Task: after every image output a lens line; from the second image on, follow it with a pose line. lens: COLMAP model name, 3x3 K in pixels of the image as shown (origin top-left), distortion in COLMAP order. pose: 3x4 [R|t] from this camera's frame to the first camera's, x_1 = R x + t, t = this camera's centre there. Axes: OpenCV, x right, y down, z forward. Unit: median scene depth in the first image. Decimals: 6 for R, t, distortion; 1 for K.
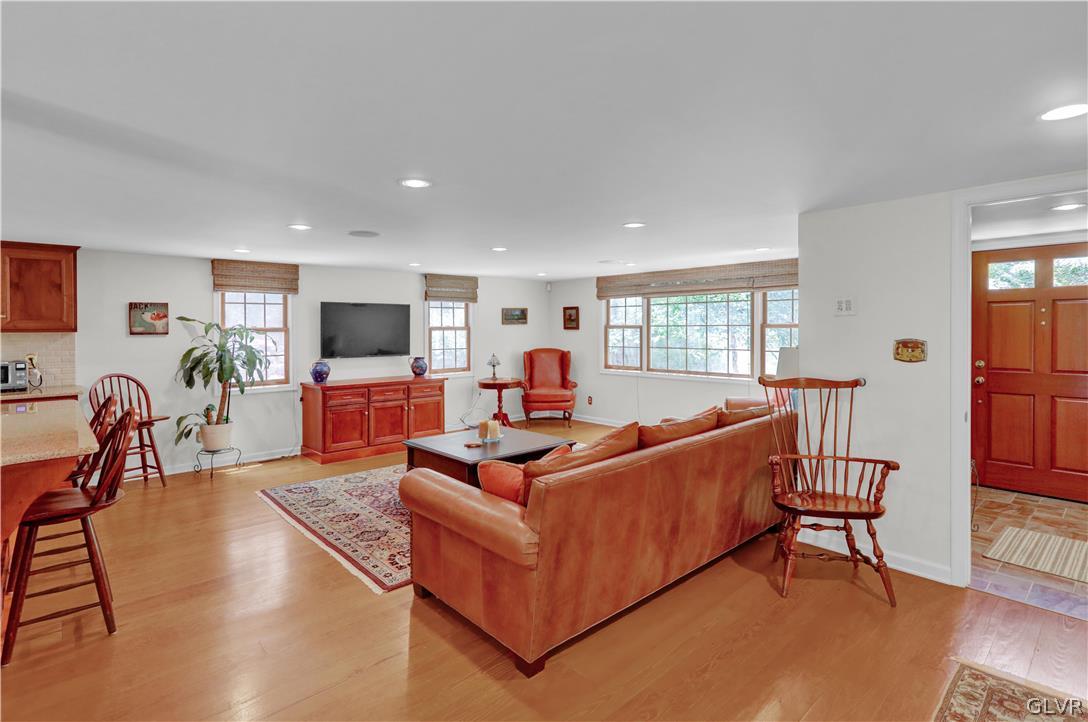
lens RADIAL K [[543.3, 0, 544.9], [0, 543.3, 330.8], [0, 0, 1]] dist [-0.000592, 0.002336]
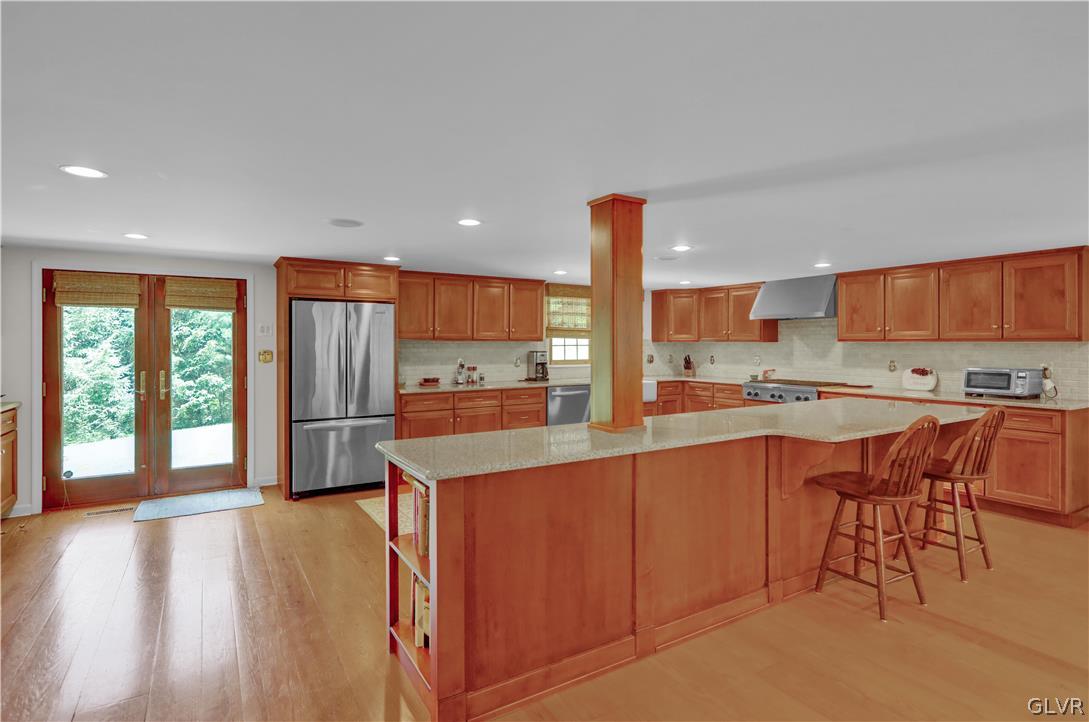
lens RADIAL K [[561.4, 0, 547.9], [0, 561.4, 340.6], [0, 0, 1]] dist [0.027647, 0.000013]
pose [[-0.191646, 0.001018, -0.981464, 0.185658], [-0.004775, 0.999987, 0.001970, 0.002844], [0.981453, 0.005064, -0.191639, 0.243263]]
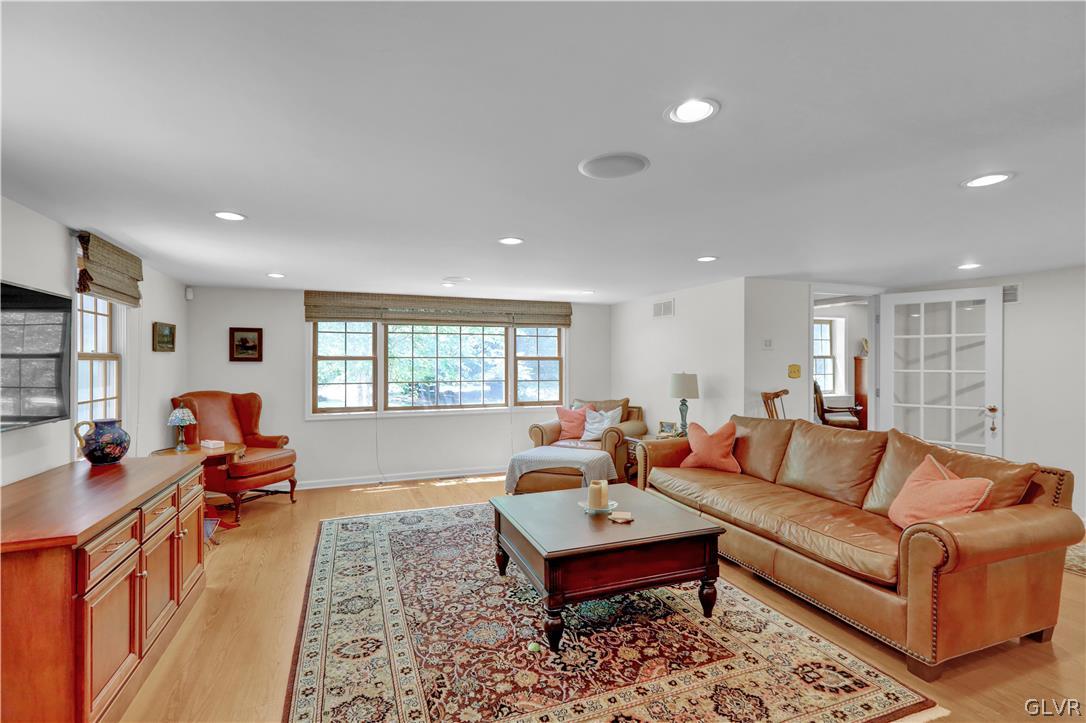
lens RADIAL K [[497.9, 0, 528.4], [0, 497.9, 362.9], [0, 0, 1]] dist [-0.001788, 0.002612]
pose [[0.365604, 0.004118, 0.930761, -0.542451], [0.005469, 0.999963, -0.006572, 0.007385], [-0.930754, 0.007493, 0.365569, 0.608509]]
